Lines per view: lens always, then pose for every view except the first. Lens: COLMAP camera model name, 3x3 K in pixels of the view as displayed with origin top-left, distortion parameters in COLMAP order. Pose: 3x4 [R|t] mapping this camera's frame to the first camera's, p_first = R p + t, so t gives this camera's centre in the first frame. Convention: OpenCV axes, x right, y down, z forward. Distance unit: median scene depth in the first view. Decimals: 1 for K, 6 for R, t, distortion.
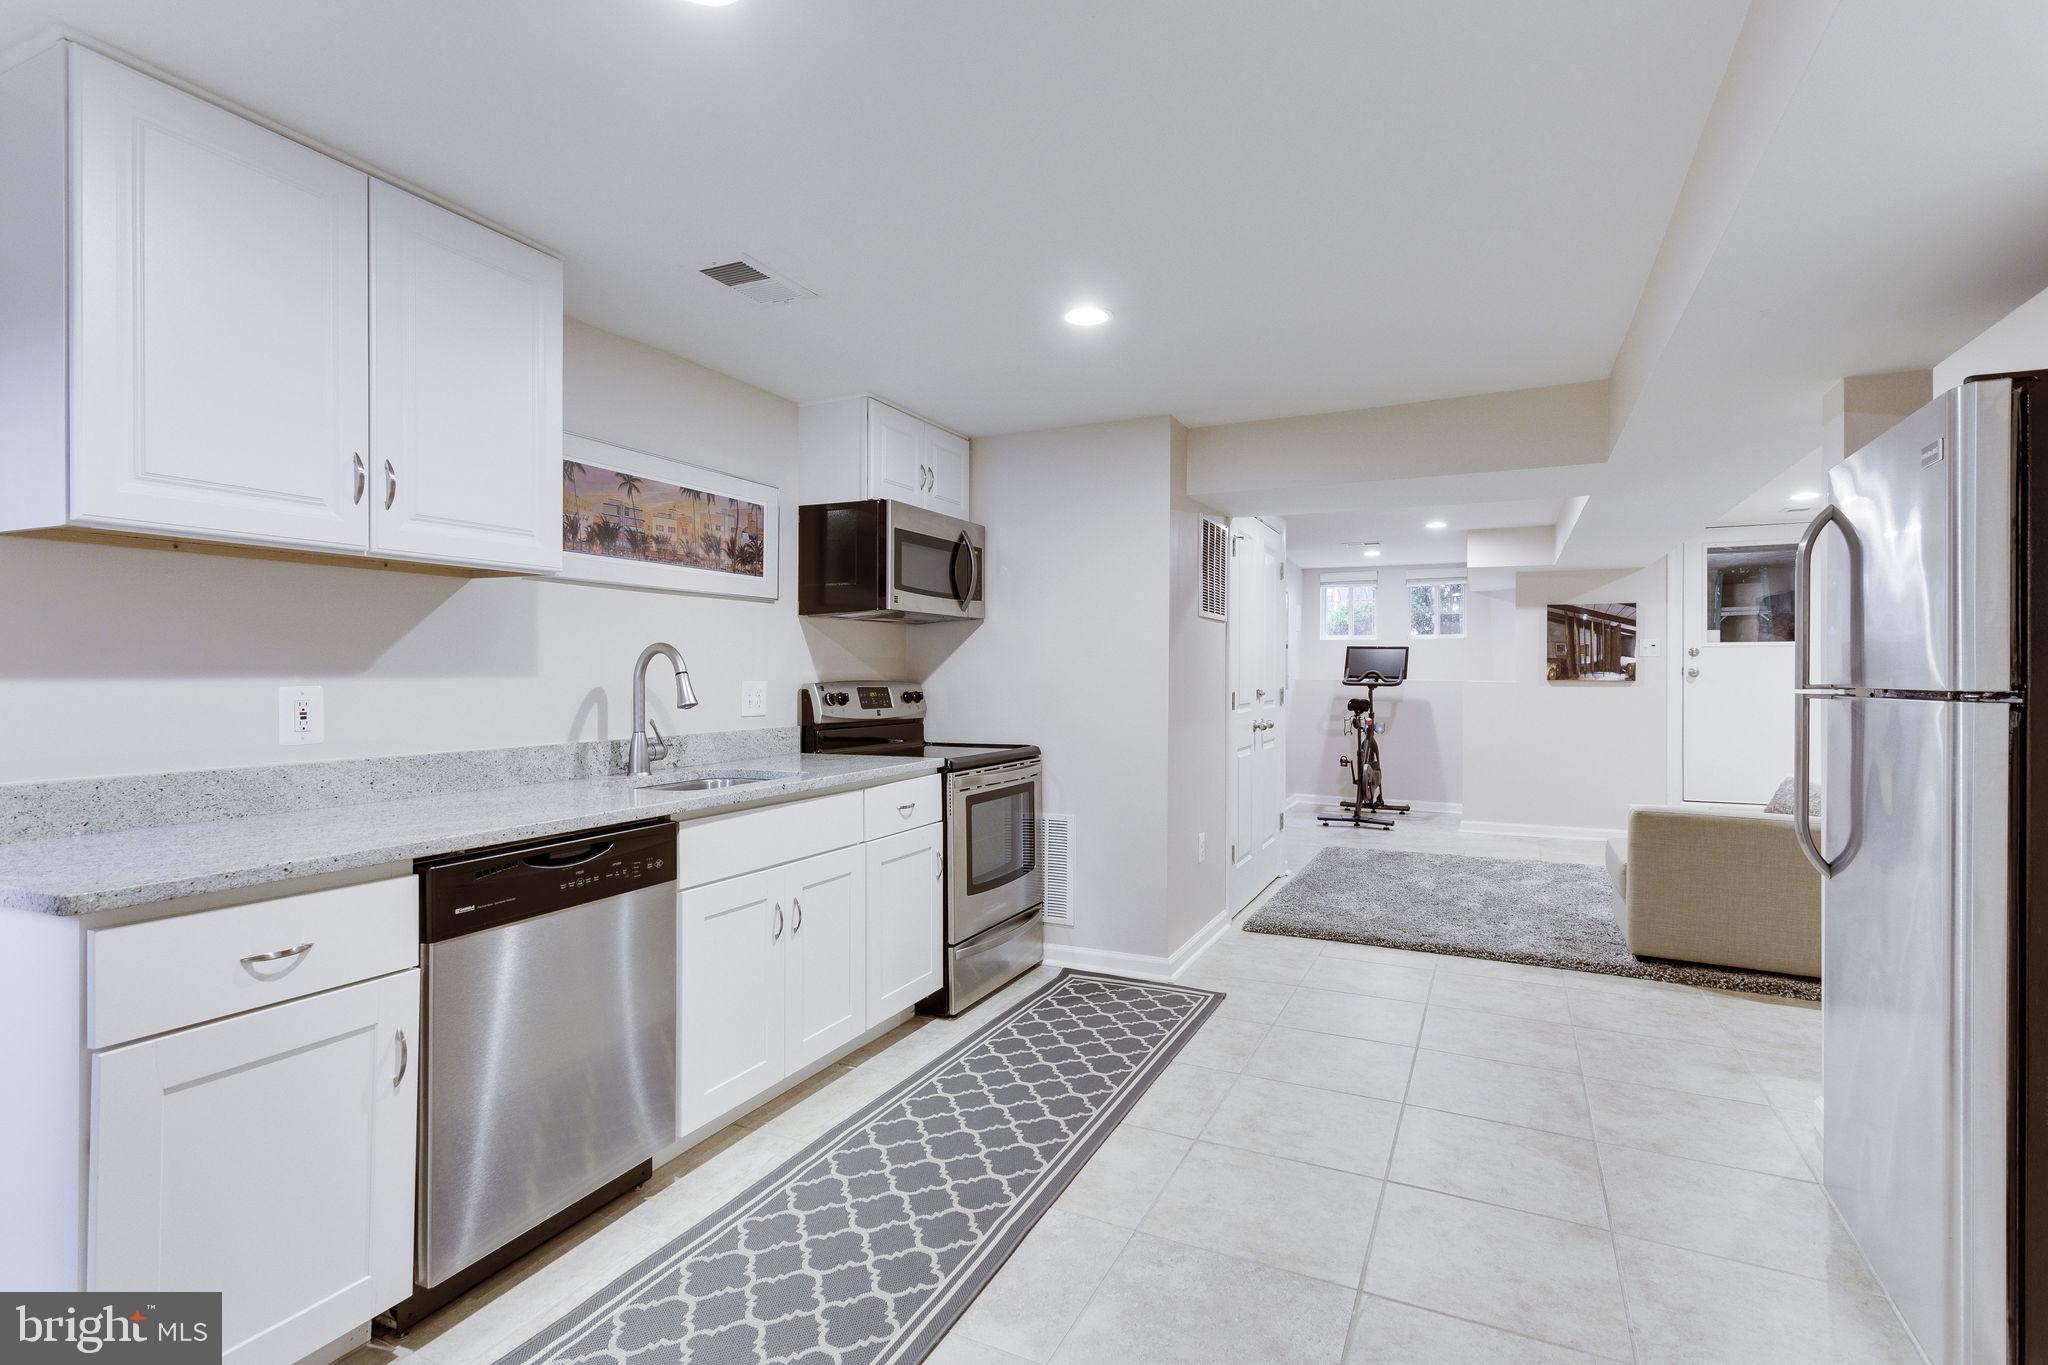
lens RADIAL K [[976.5, 0, 1020.6], [0, 976.5, 680.9], [0, 0, 1]] dist [0.003556, -0.000304]
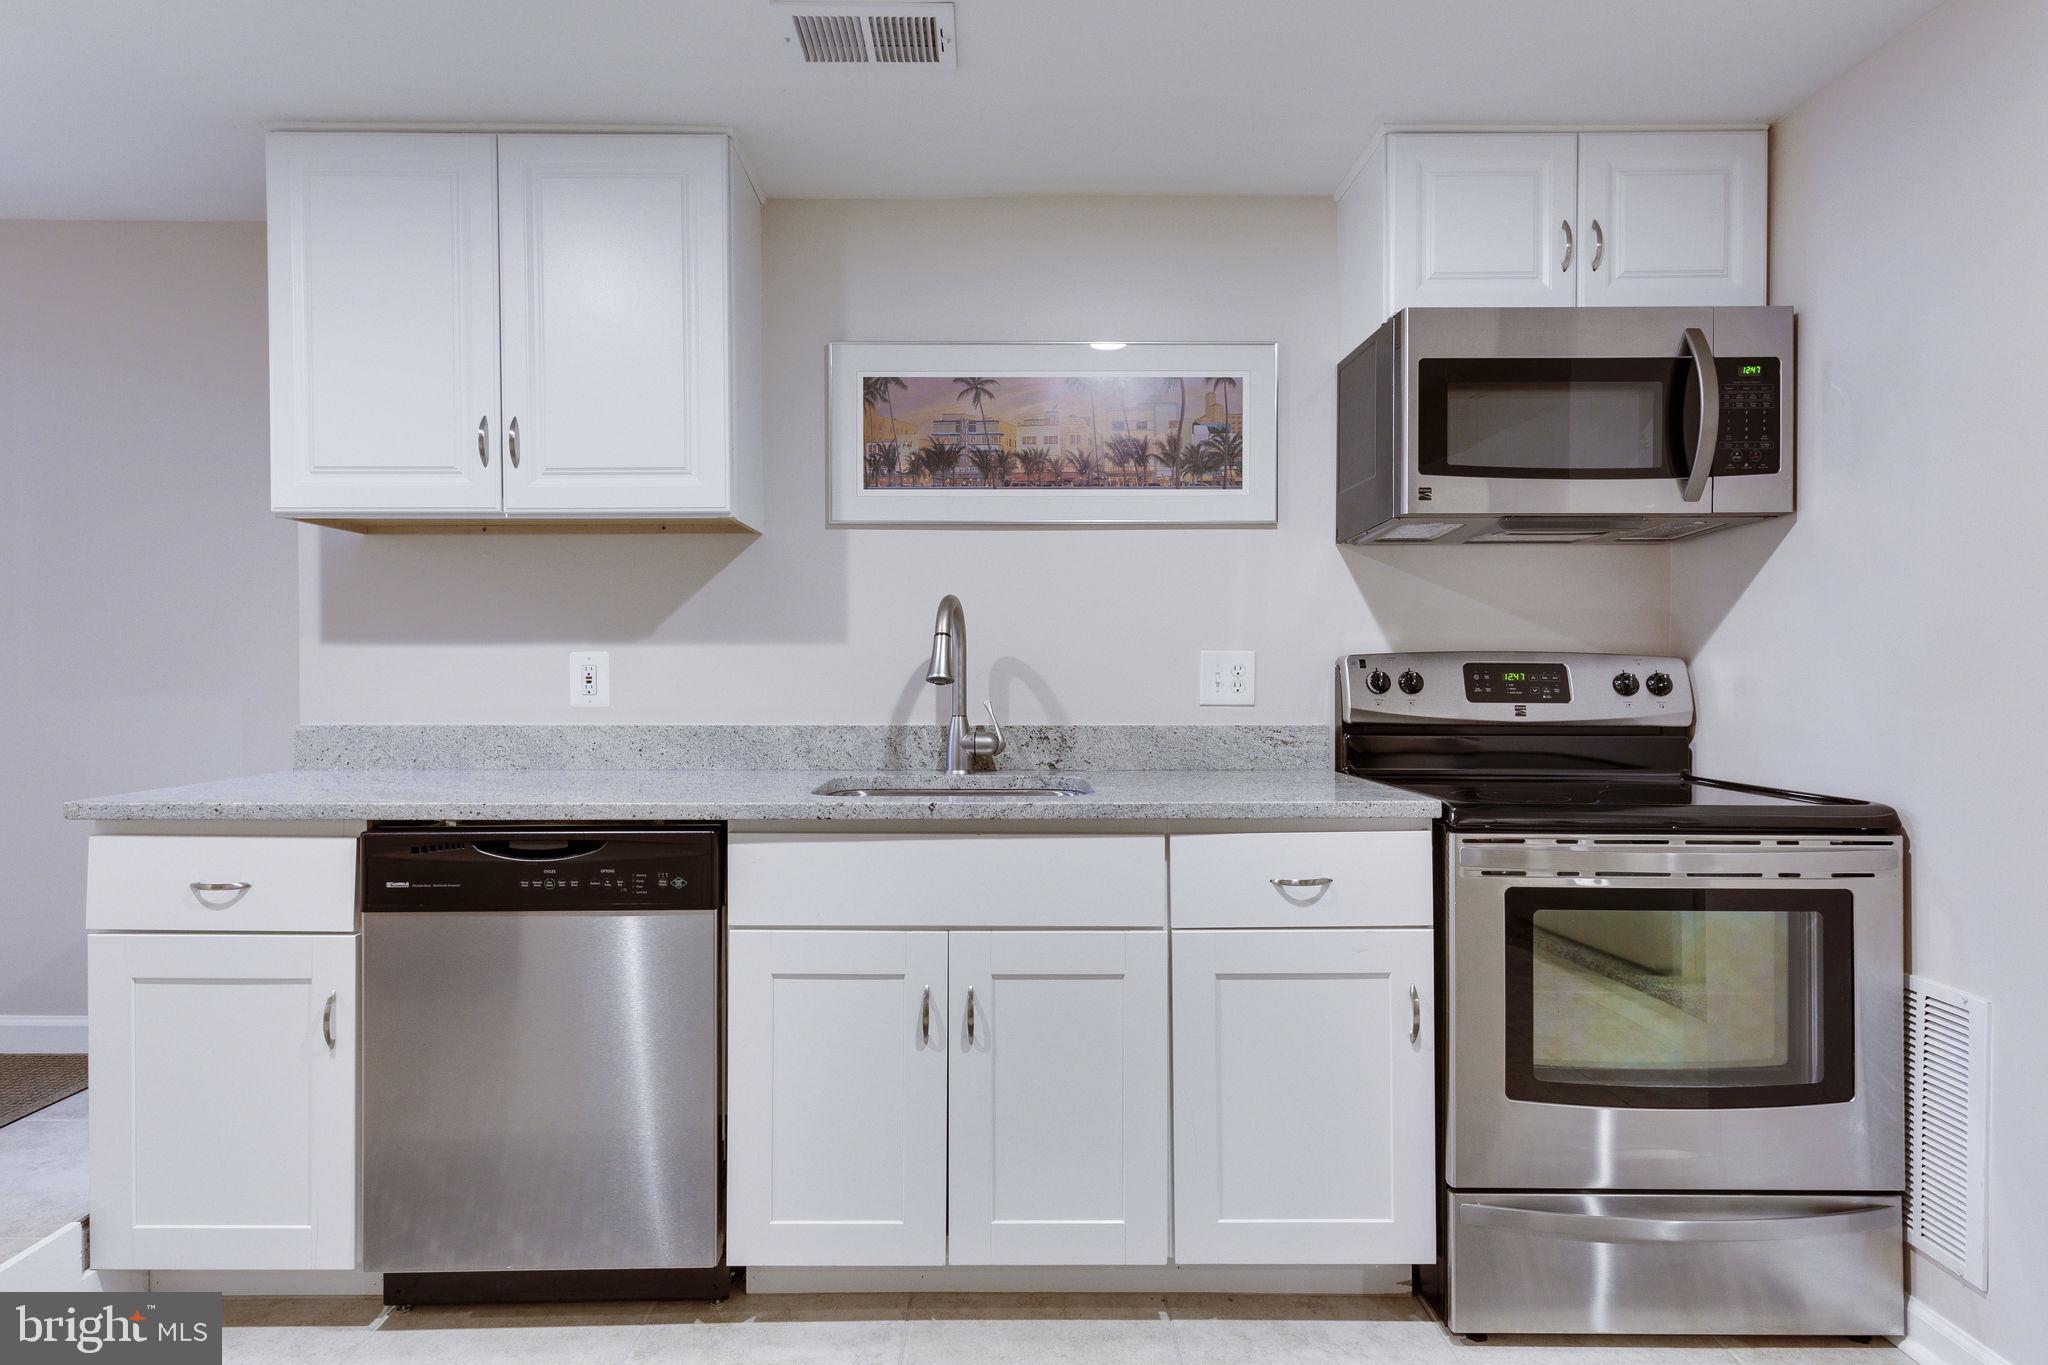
lens RADIAL K [[1084.5, 0, 1004.3], [0, 1084.5, 678.1], [0, 0, 1]] dist [0.003441, 0.000904]
pose [[0.435319, 0.007392, -0.900246, 0.357915], [-0.006400, 0.999966, 0.005116, 0.017608], [0.900253, 0.003535, 0.435352, 0.633656]]
